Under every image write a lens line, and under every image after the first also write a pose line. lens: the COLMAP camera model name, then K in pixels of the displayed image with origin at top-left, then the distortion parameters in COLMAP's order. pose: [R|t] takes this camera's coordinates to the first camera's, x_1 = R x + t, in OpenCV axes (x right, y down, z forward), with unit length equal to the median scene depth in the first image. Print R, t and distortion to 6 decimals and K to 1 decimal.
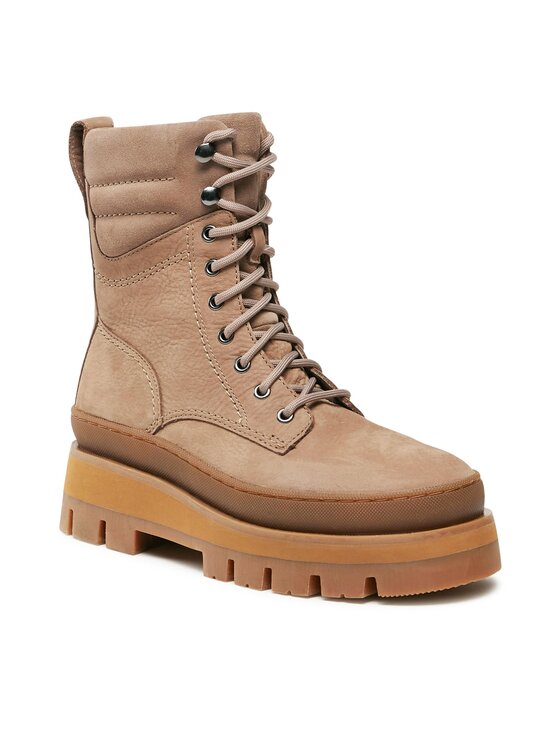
lens RADIAL K [[2005.0, 0, 281.0], [0, 2005.0, 375.7], [0, 0, 1]] dist [-0.066734, 0.000000]
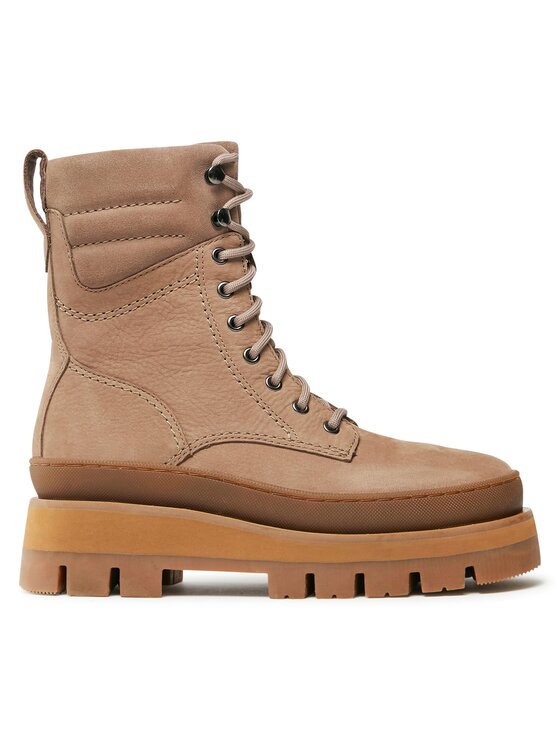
lens RADIAL K [[2005.0, 0, 279.2], [0, 2005.0, 370.1], [0, 0, 1]] dist [-0.066734, 0.000000]
pose [[0.794664, 0.023097, 0.606610, -0.603215], [0.121798, 0.972889, -0.196599, 0.178539], [-0.594706, 0.230115, 0.770307, 0.241727]]
